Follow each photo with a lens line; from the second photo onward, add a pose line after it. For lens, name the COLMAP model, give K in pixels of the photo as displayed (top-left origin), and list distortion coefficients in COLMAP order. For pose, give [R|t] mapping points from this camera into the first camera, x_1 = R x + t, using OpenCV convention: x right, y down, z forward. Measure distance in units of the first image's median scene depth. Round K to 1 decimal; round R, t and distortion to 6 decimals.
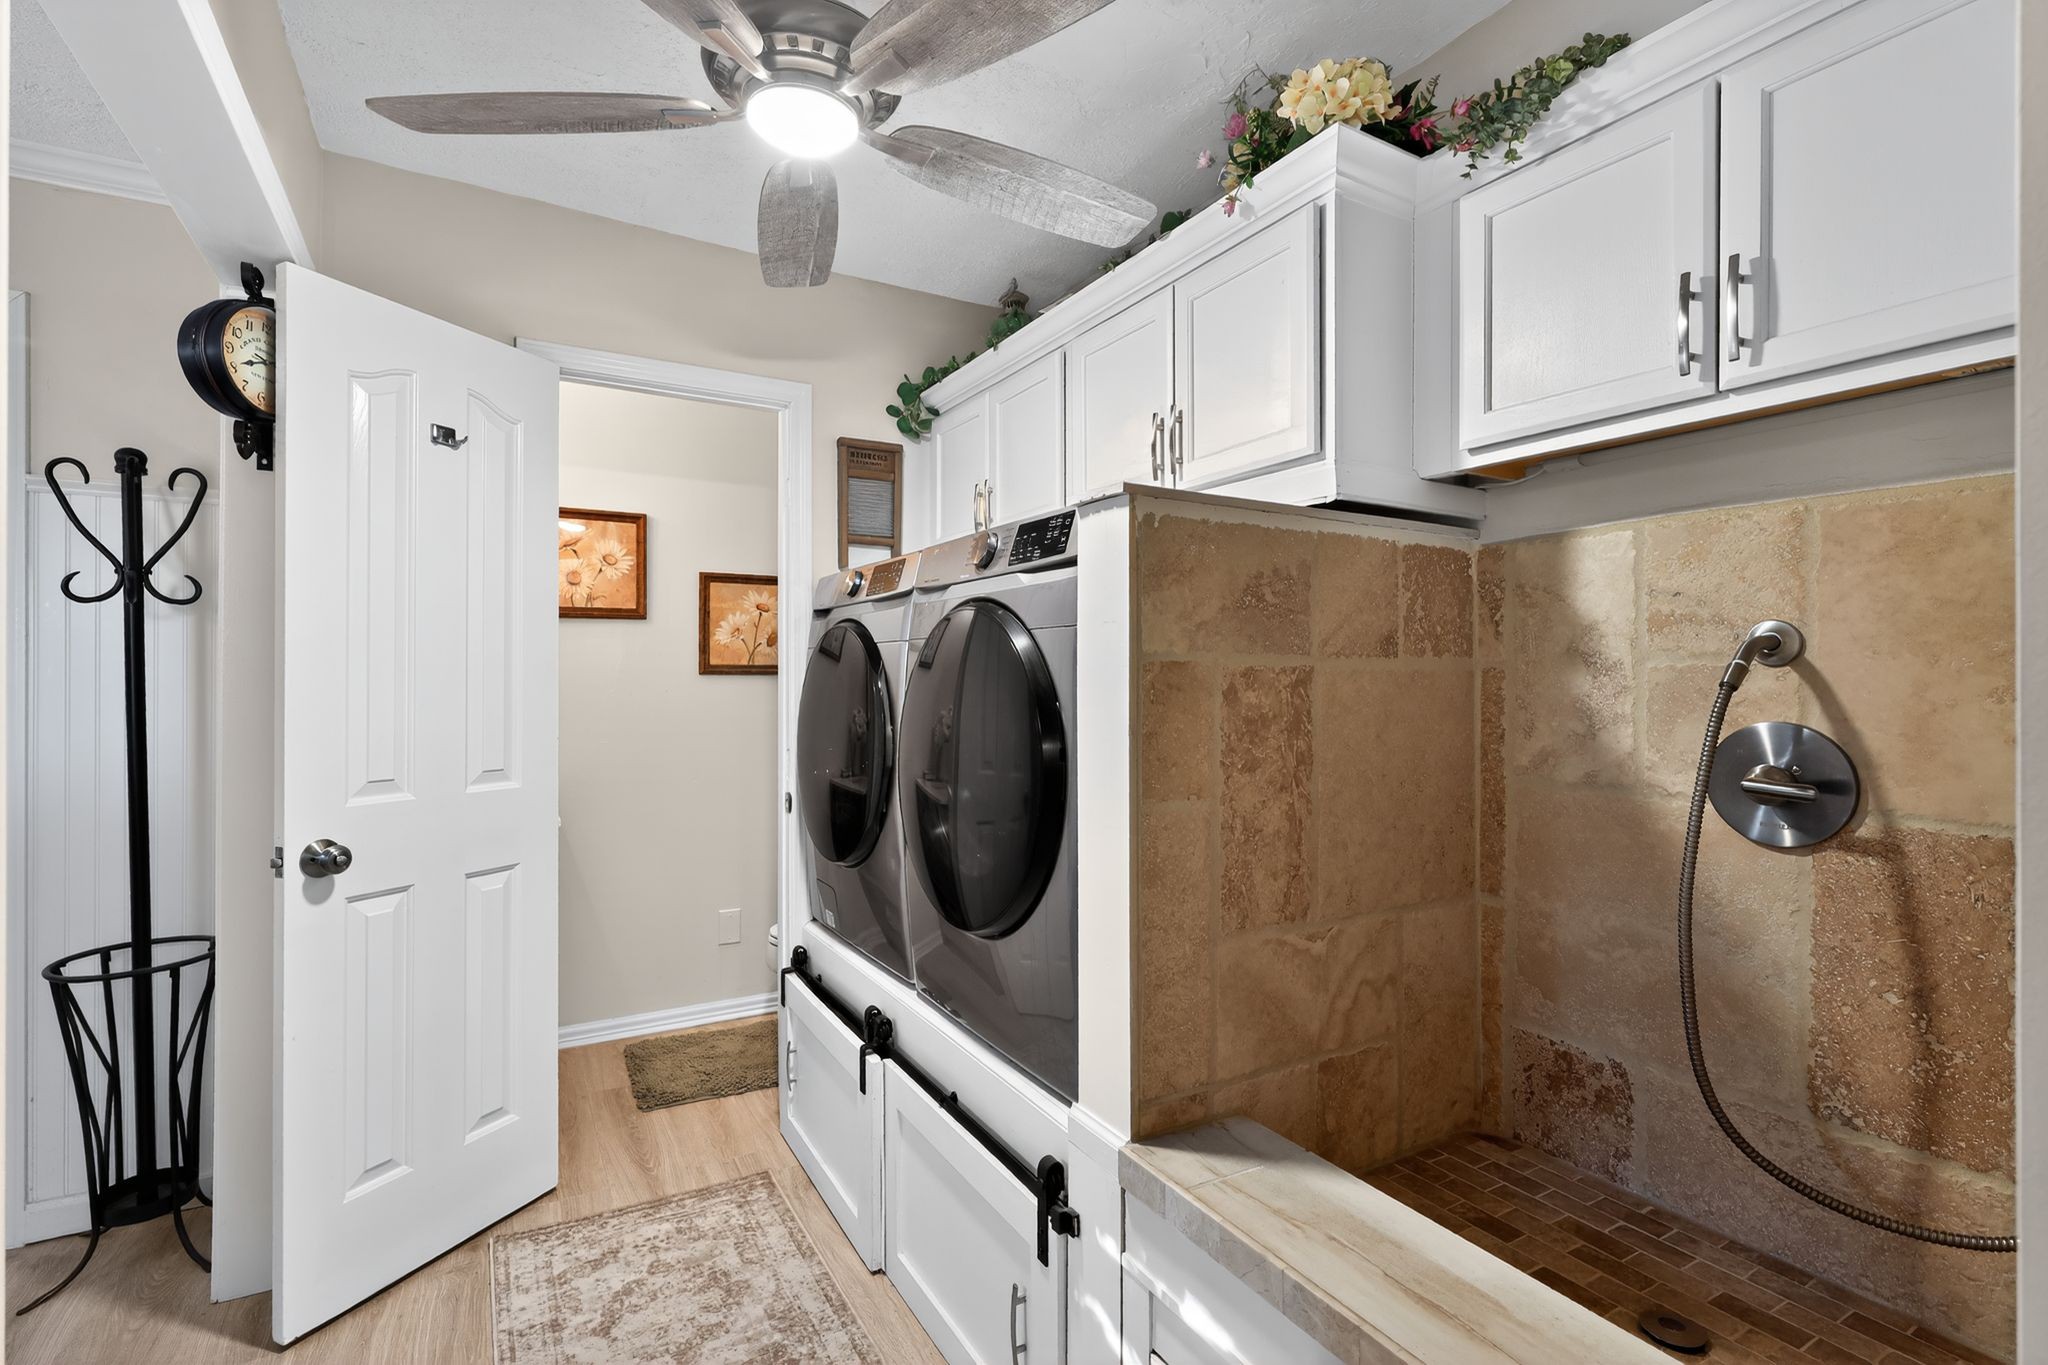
lens RADIAL K [[918.4, 0, 1024.0], [0, 918.4, 682.5], [0, 0, 1]] dist [0.001446, -0.000031]
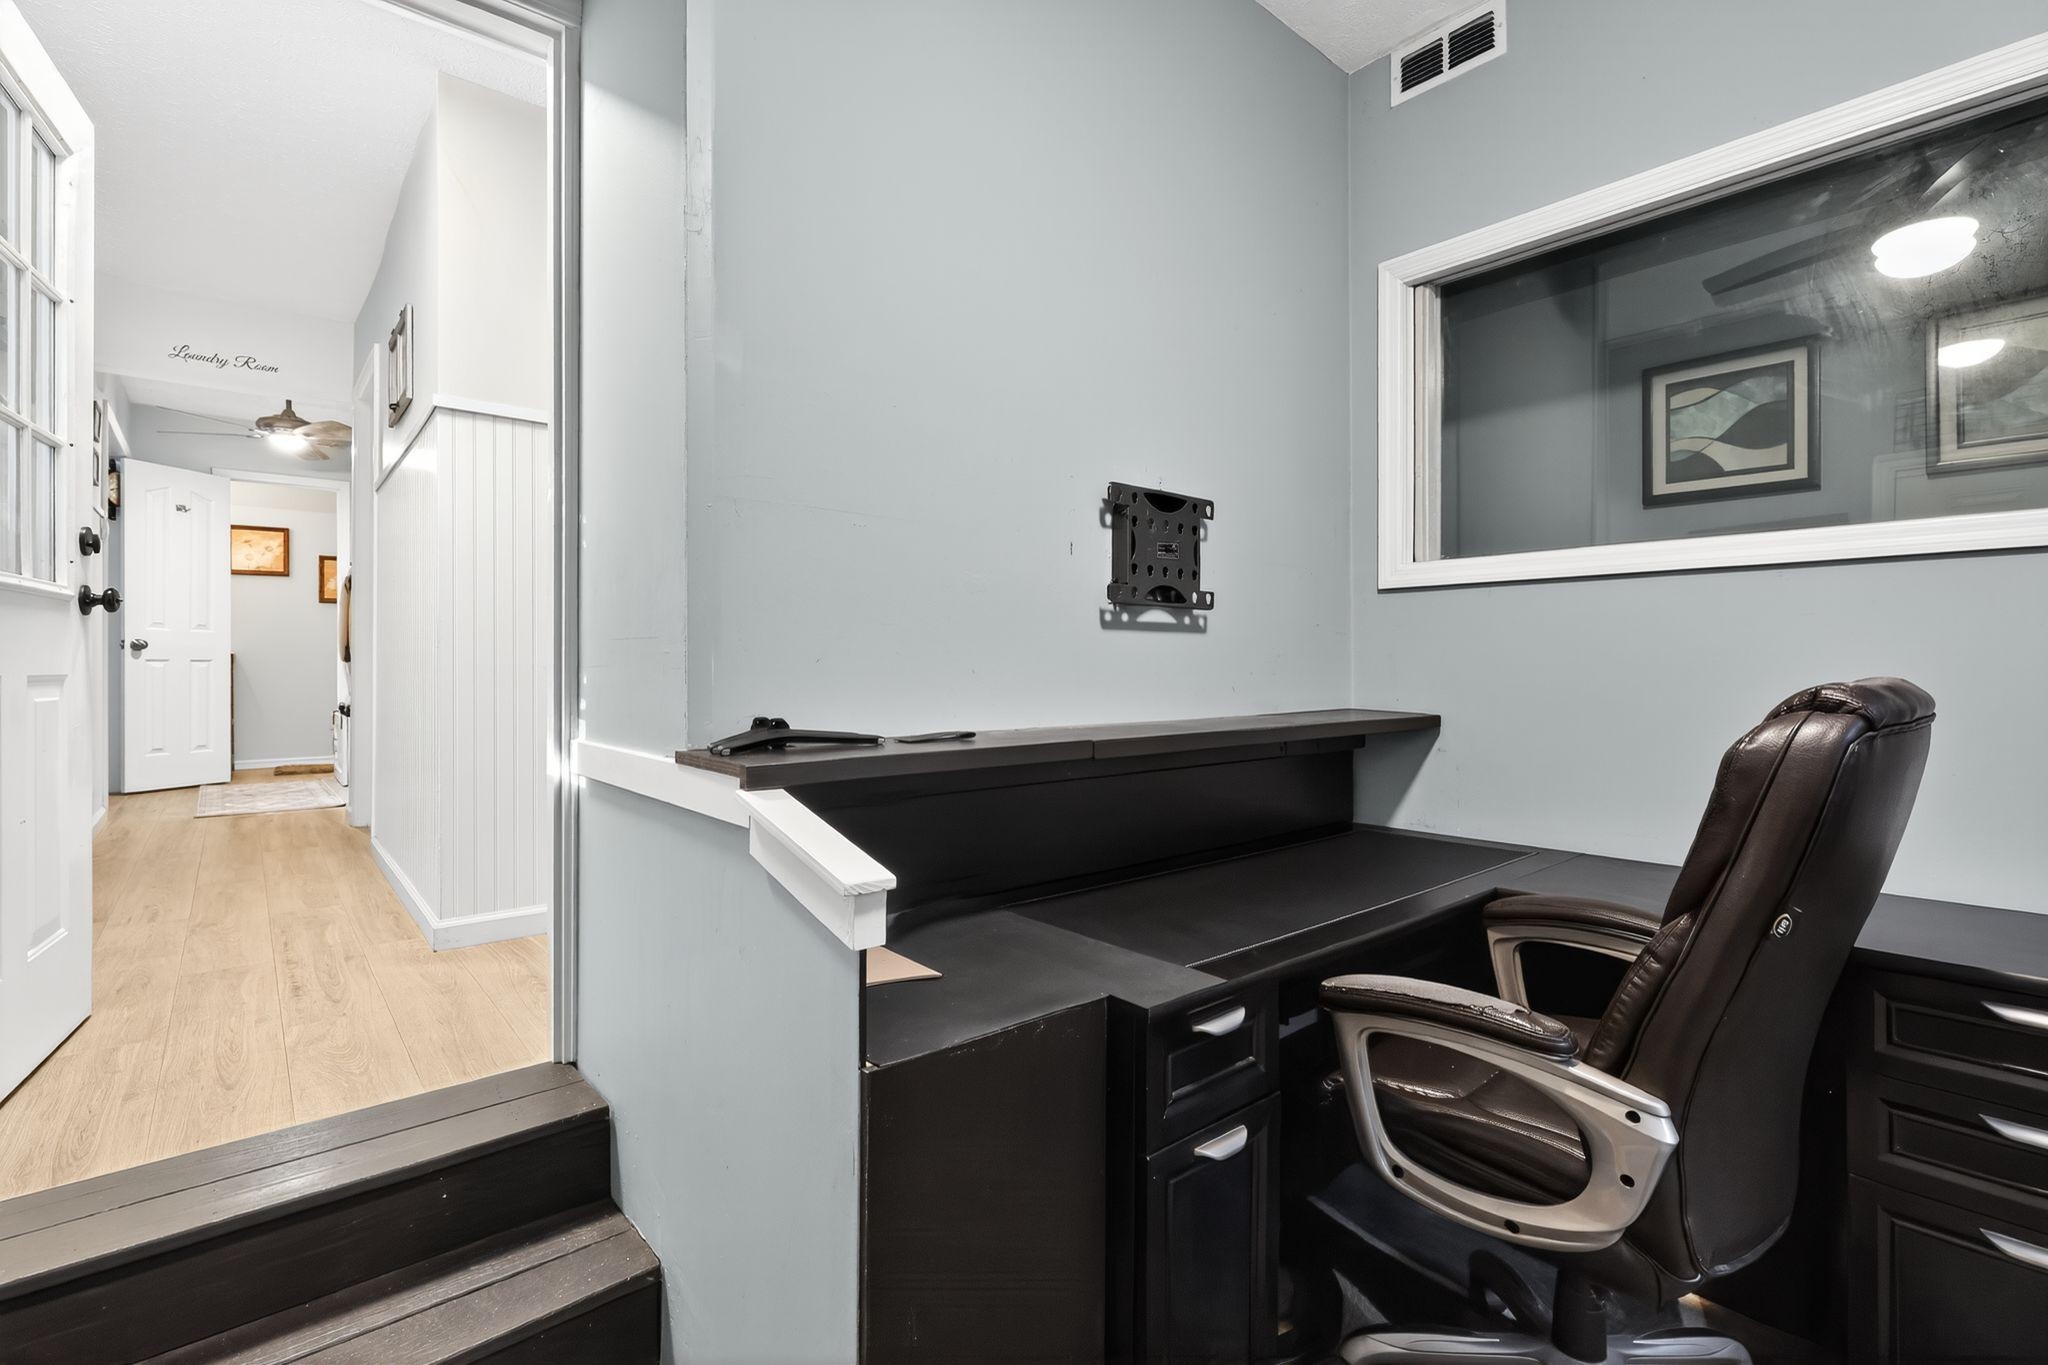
lens RADIAL K [[918.4, 0, 1024.0], [0, 918.4, 682.5], [0, 0, 1]] dist [0.001446, -0.000031]
pose [[0.984950, -0.009496, 0.172581, 0.923312], [0.008508, 0.999943, 0.006462, 0.182901], [-0.172632, -0.004896, 0.984974, -1.443778]]
